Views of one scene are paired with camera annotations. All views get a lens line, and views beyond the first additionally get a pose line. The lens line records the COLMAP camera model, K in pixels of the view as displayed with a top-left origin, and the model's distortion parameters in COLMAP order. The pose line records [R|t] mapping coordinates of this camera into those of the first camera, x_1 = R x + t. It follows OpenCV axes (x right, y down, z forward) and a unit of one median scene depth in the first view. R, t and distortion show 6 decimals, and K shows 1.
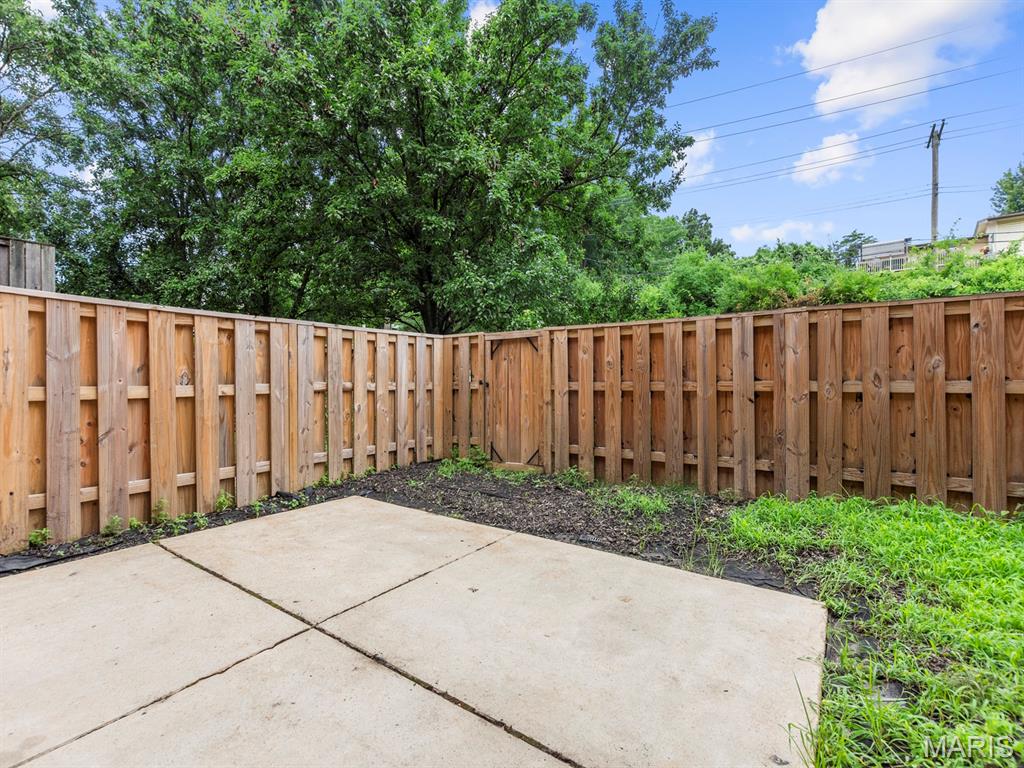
lens RADIAL K [[445.5, 0, 535.8], [0, 445.5, 382.8], [0, 0, 1]] dist [0.003845, -0.002570]
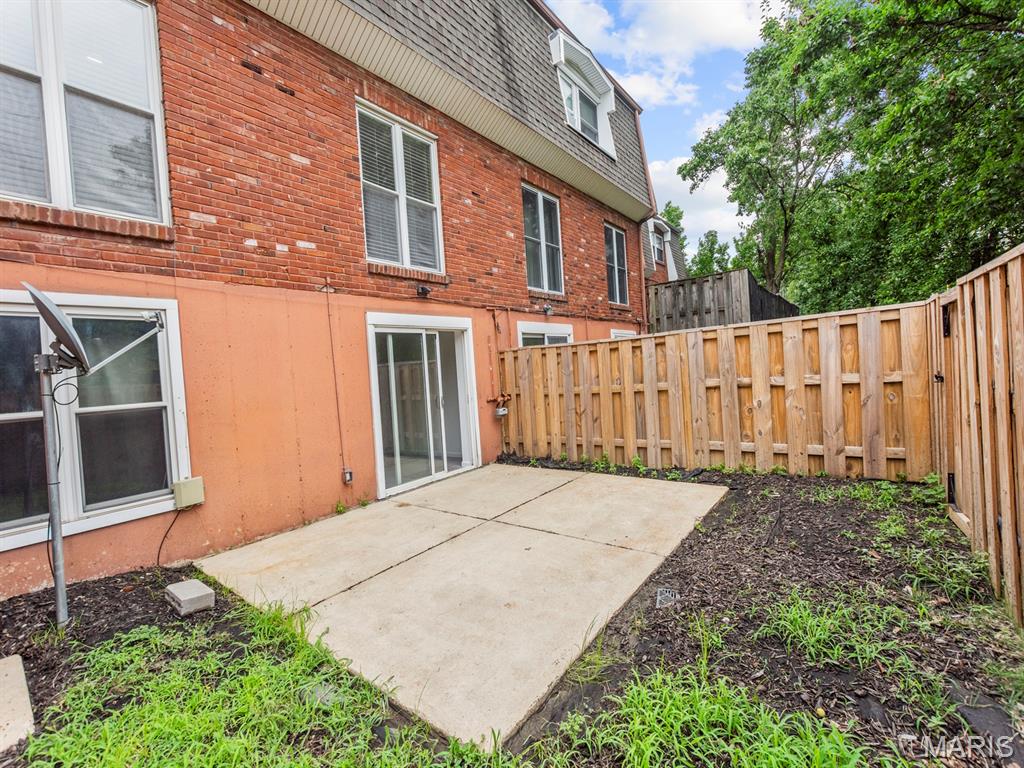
lens RADIAL K [[445.5, 0, 512.6], [0, 445.5, 380.6], [0, 0, 1]] dist [0.003845, -0.002570]
pose [[-0.054617, 0.033634, -0.997941, 0.810431], [0.068092, 0.997231, 0.029883, -0.080154], [0.996183, -0.066320, -0.056756, 0.672607]]
